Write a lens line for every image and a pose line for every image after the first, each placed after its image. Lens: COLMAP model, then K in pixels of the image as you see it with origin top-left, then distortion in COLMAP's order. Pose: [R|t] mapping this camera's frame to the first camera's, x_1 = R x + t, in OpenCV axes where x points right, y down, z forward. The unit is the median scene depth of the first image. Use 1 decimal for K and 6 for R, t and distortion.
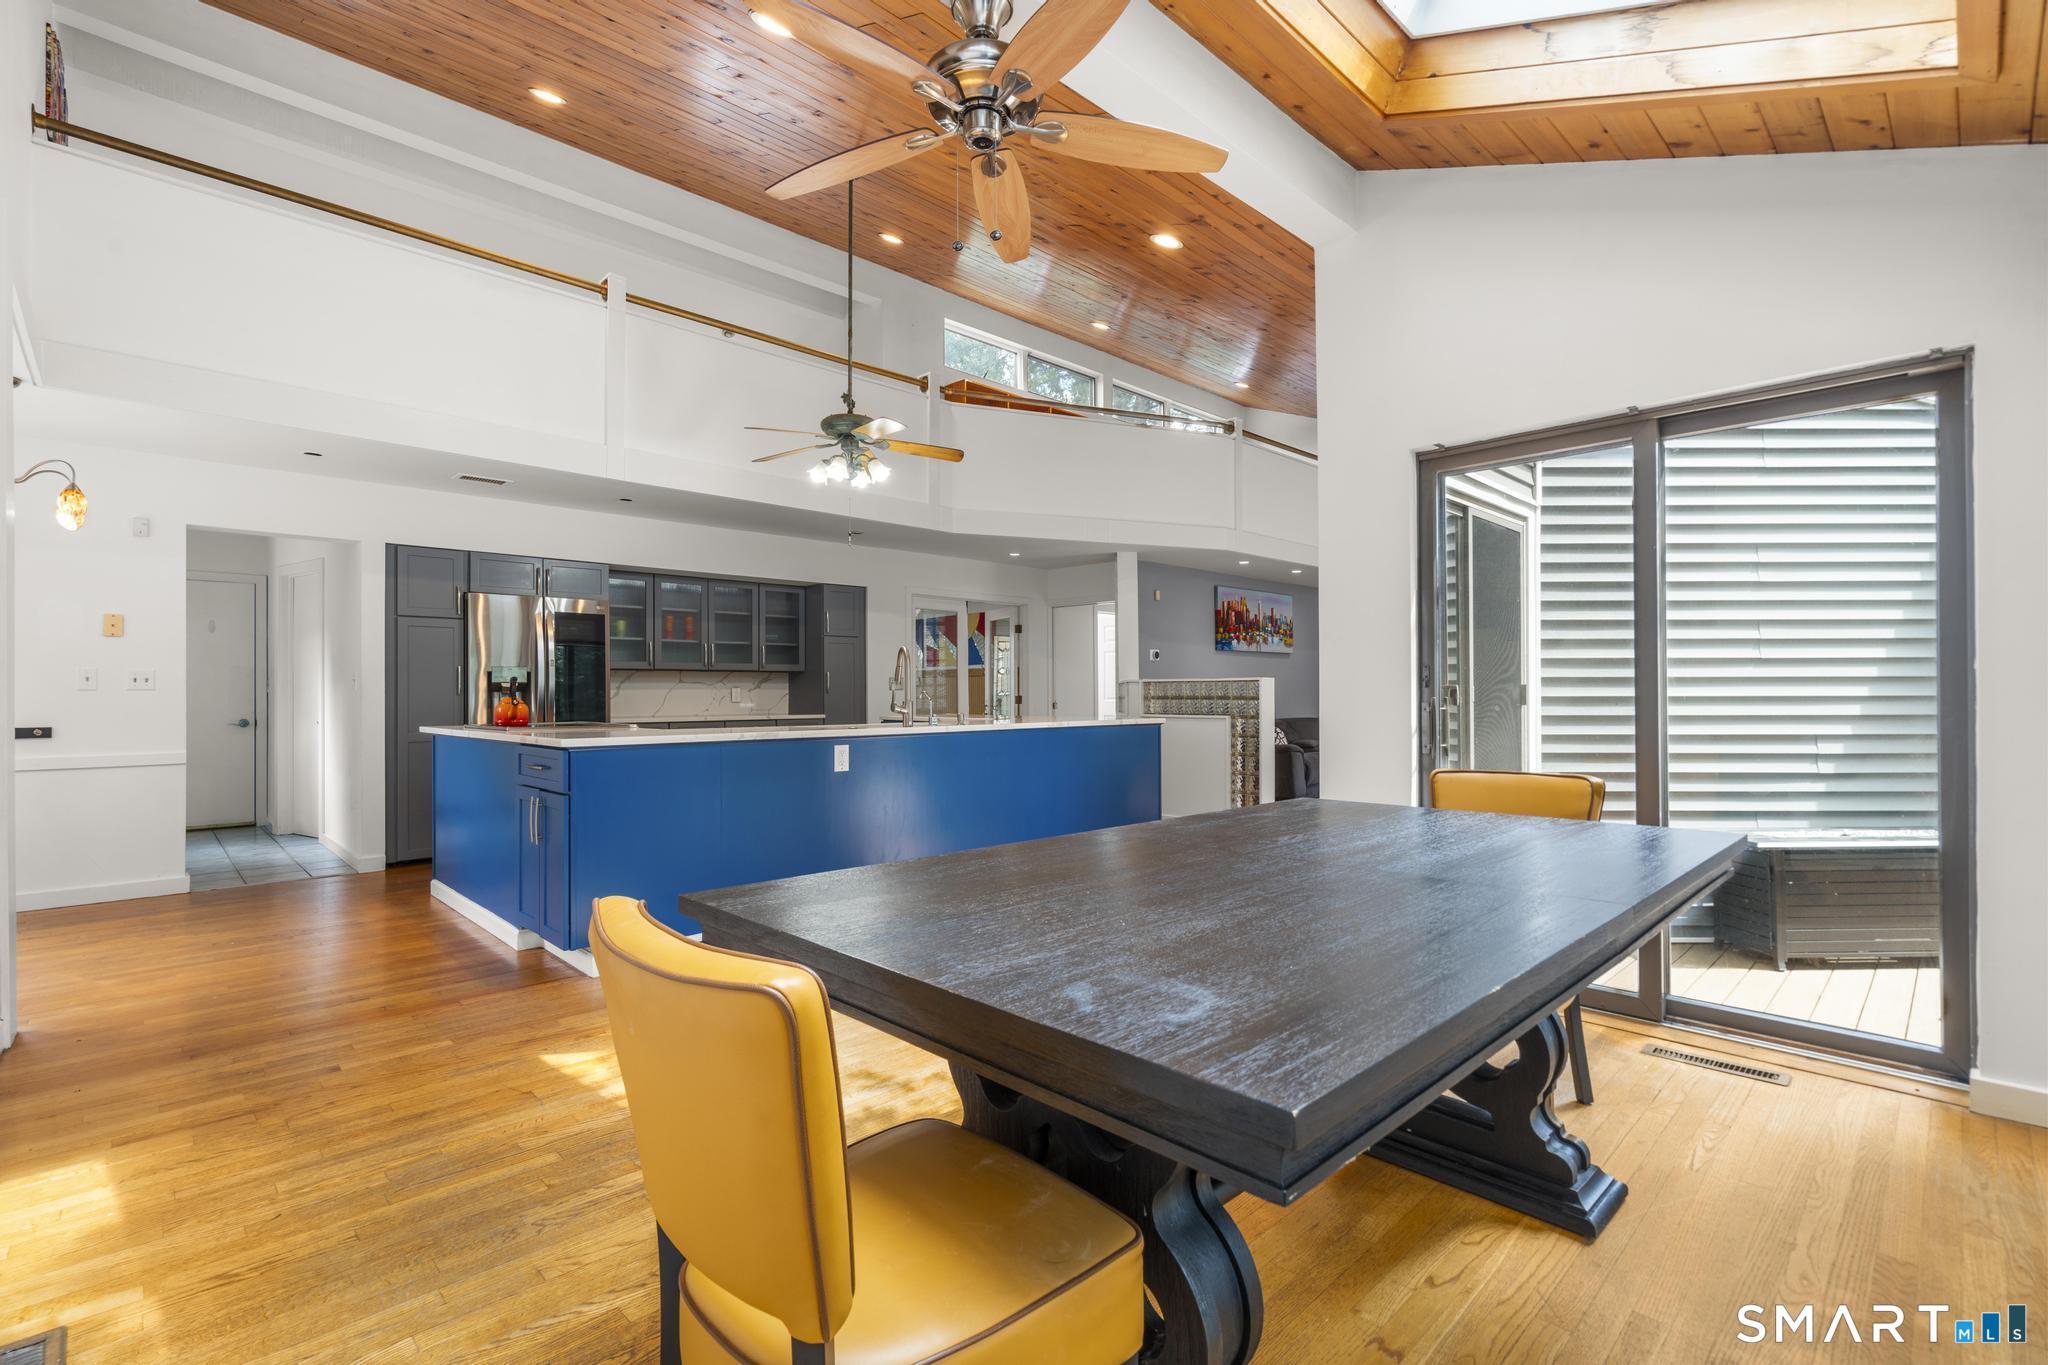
lens RADIAL K [[925.3, 0, 1019.7], [0, 925.3, 684.3], [0, 0, 1]] dist [-0.004686, 0.000701]
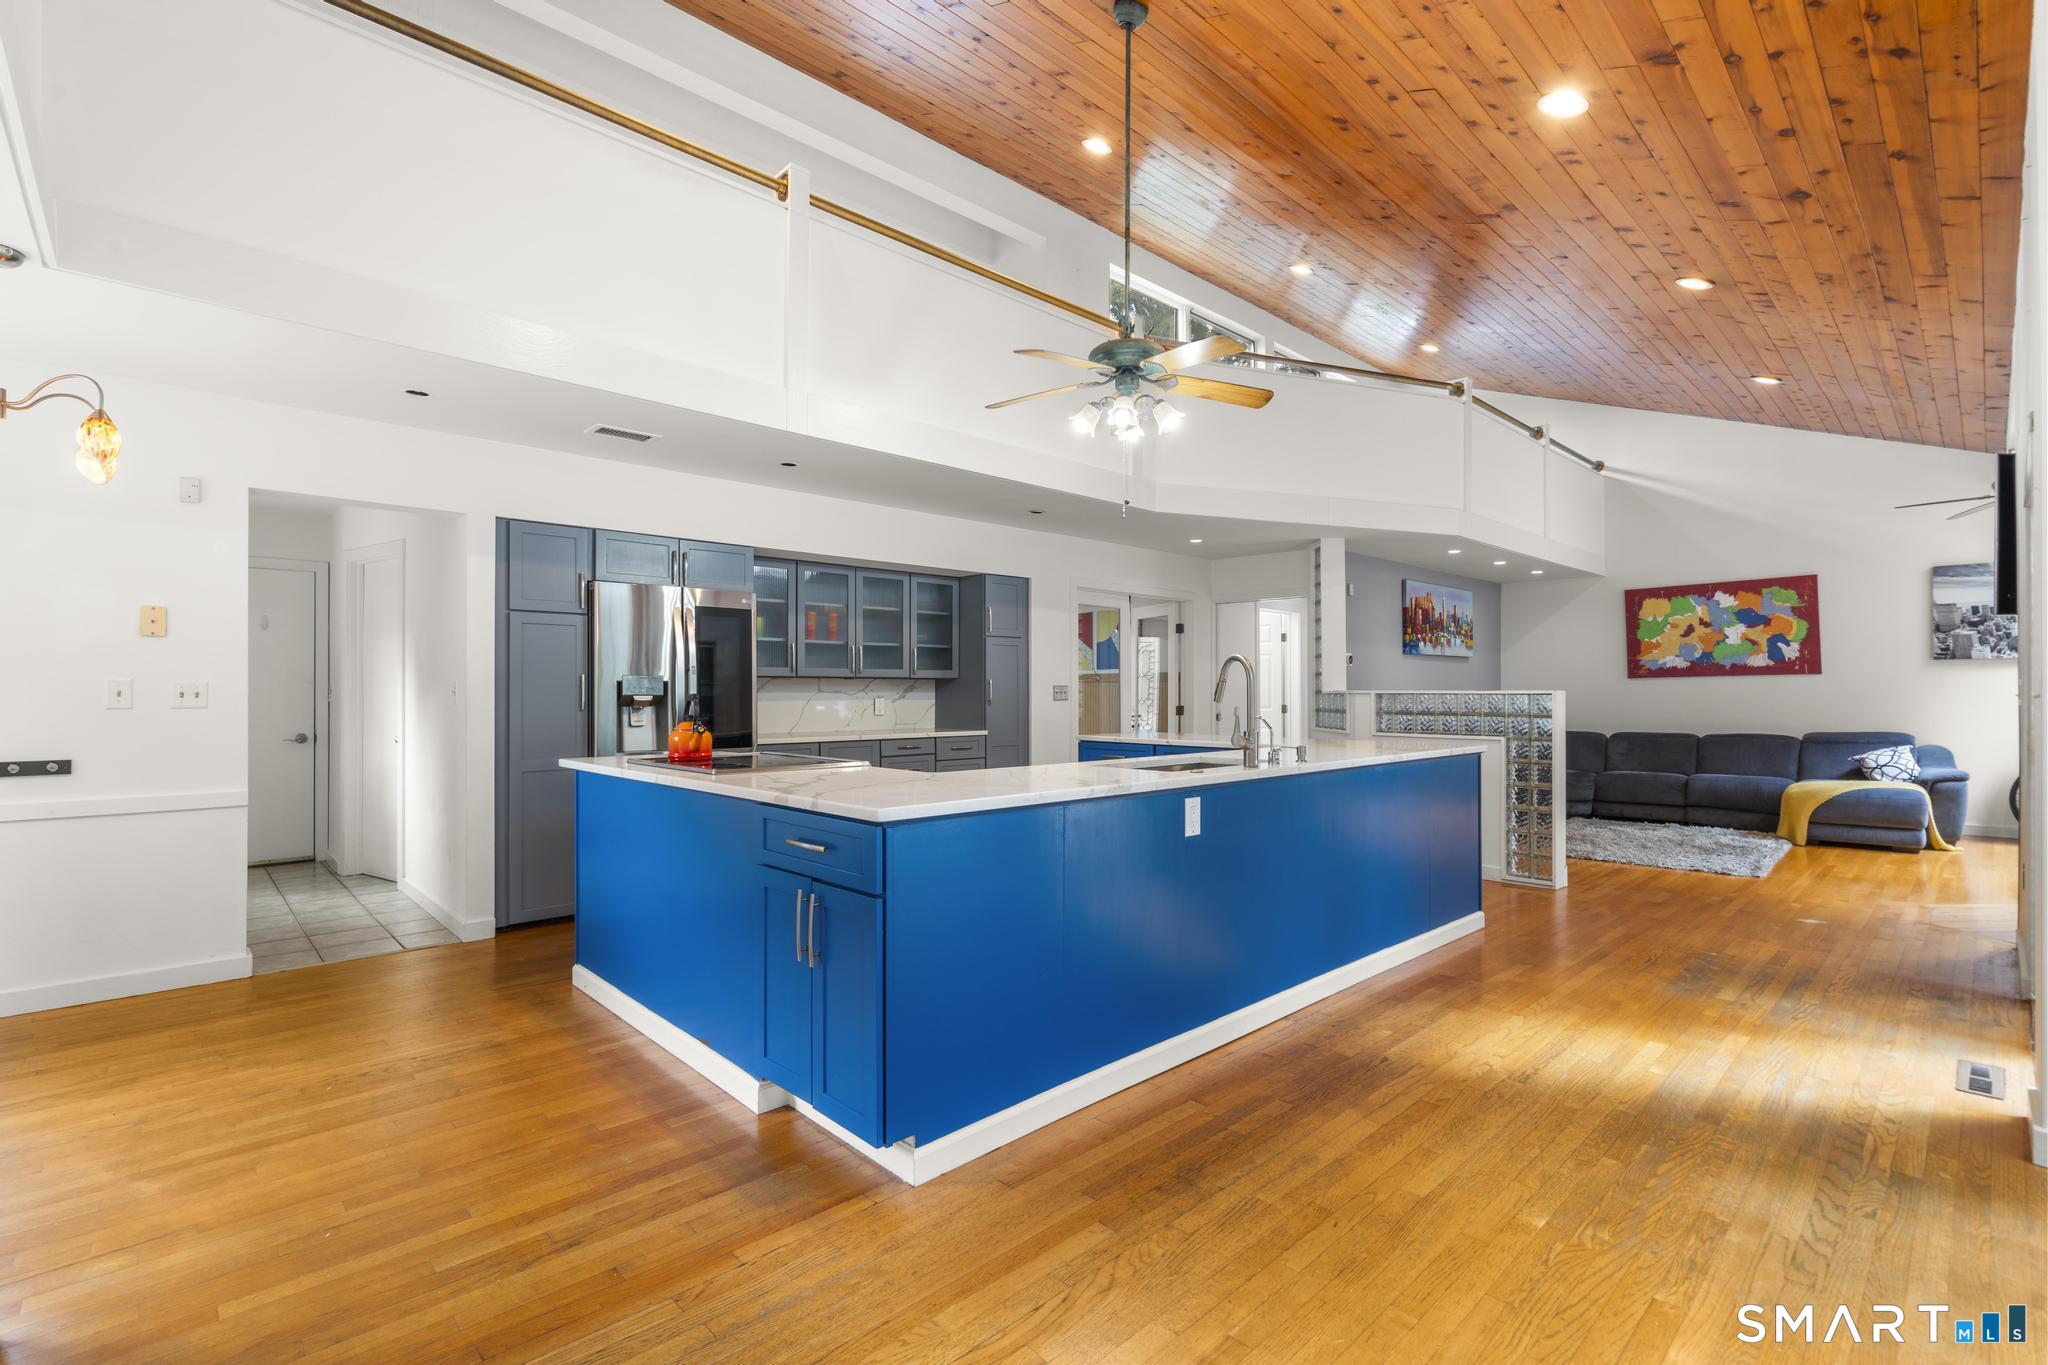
lens RADIAL K [[925.3, 0, 1018.3], [0, 925.3, 682.7], [0, 0, 1]] dist [-0.004686, 0.000701]
pose [[0.999858, 0.004176, -0.016324, -0.197405], [-0.004170, 0.999991, 0.000399, -0.012694], [0.016326, -0.000331, 0.999867, 0.193198]]
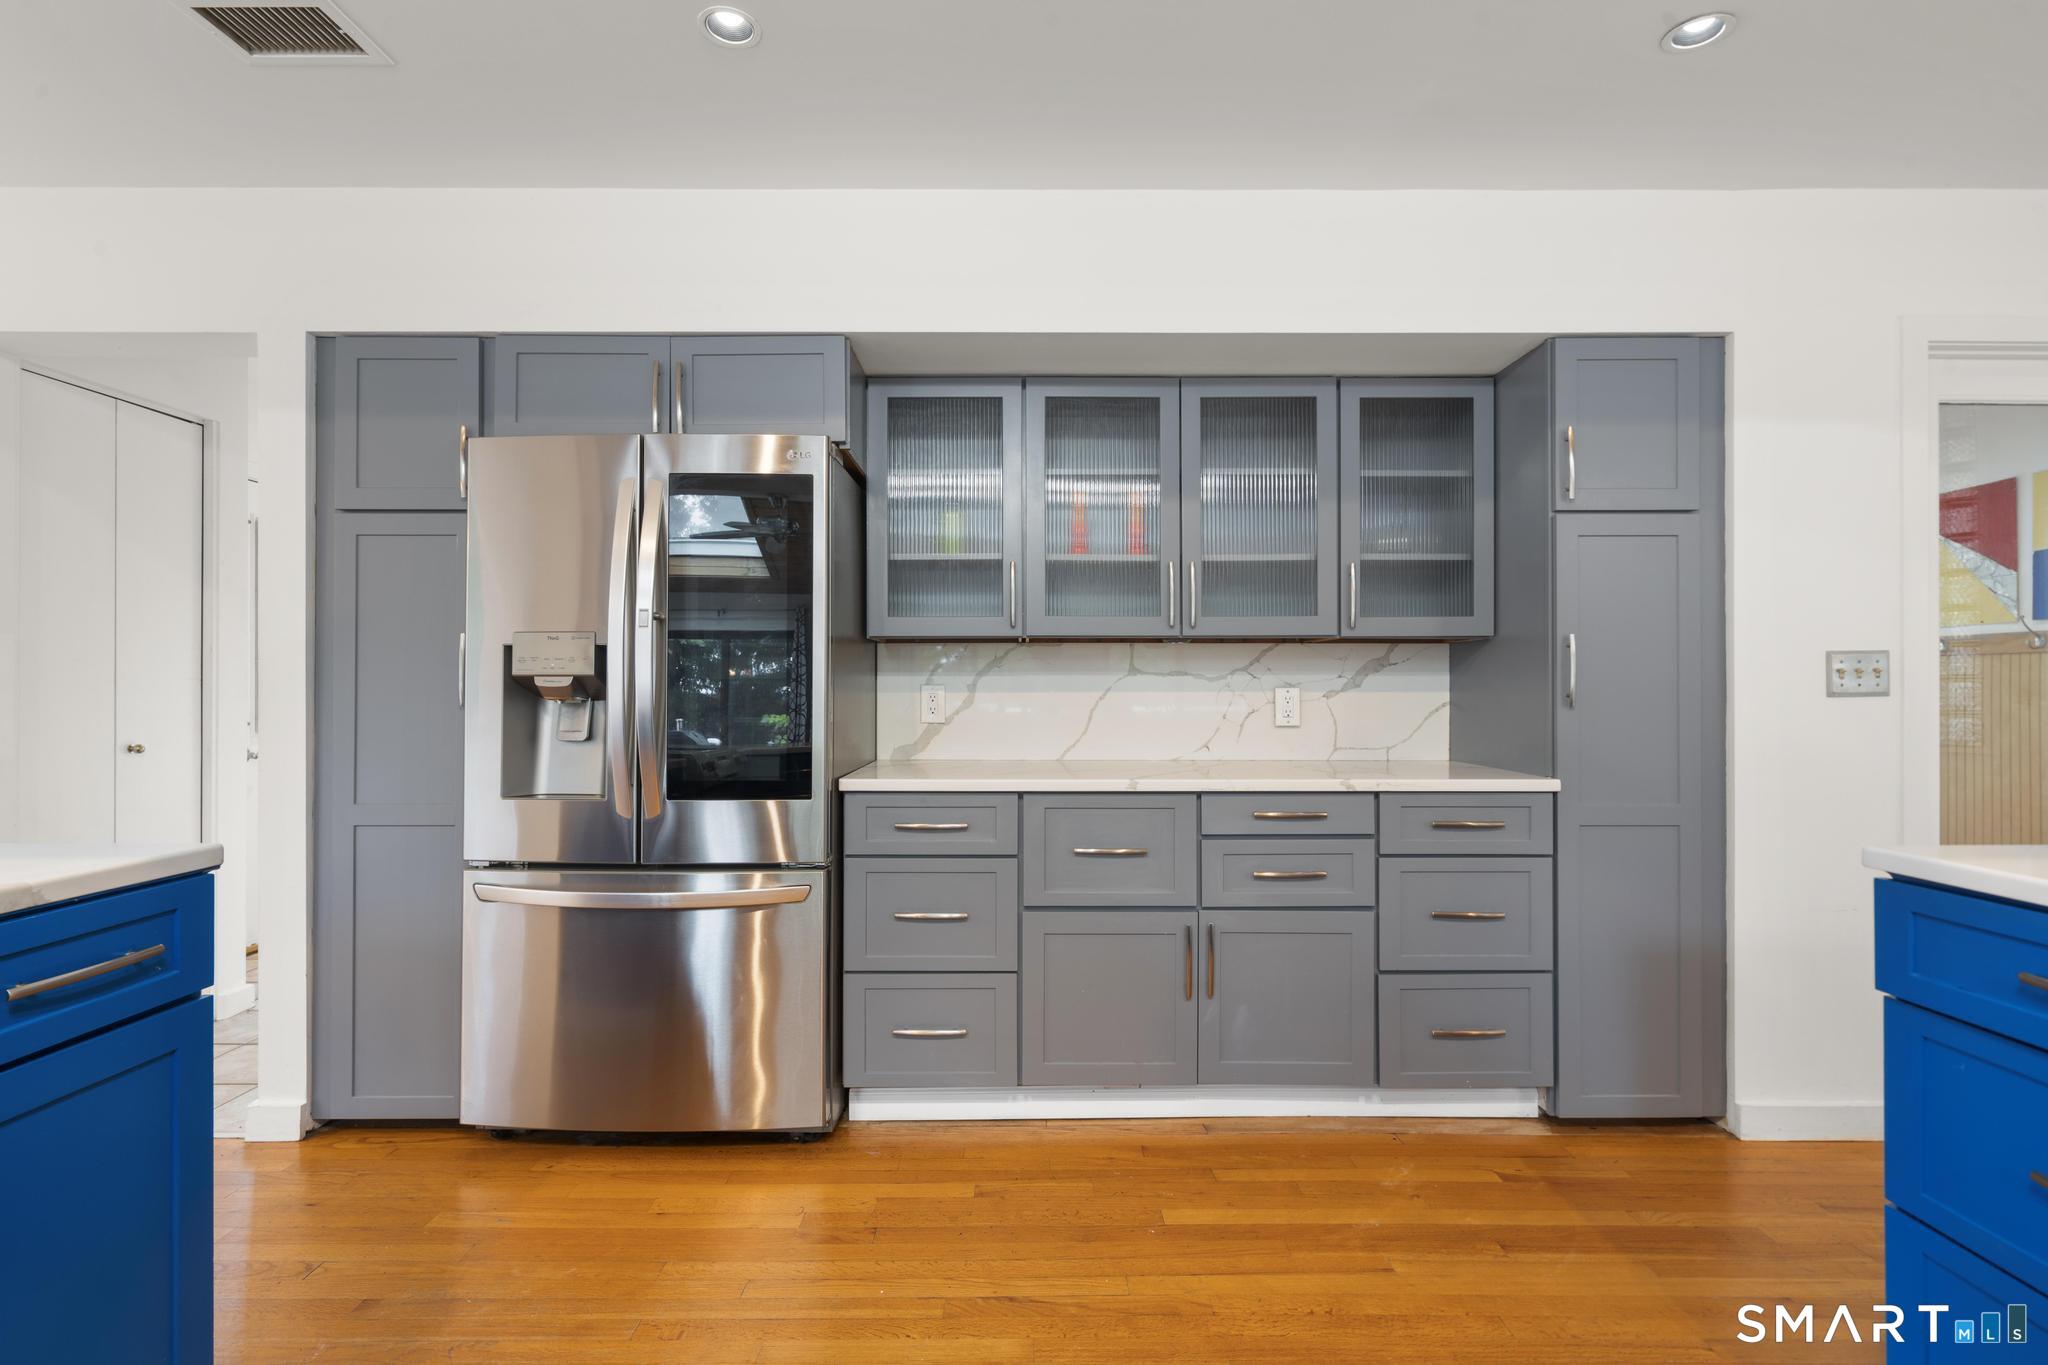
lens RADIAL K [[925.3, 0, 1027.6], [0, 925.3, 688.6], [0, 0, 1]] dist [-0.004686, 0.000701]
pose [[0.734123, -0.001329, -0.679015, -0.158907], [0.005774, 0.999974, 0.004286, 0.002621], [0.678992, -0.007067, 0.734112, 0.780156]]
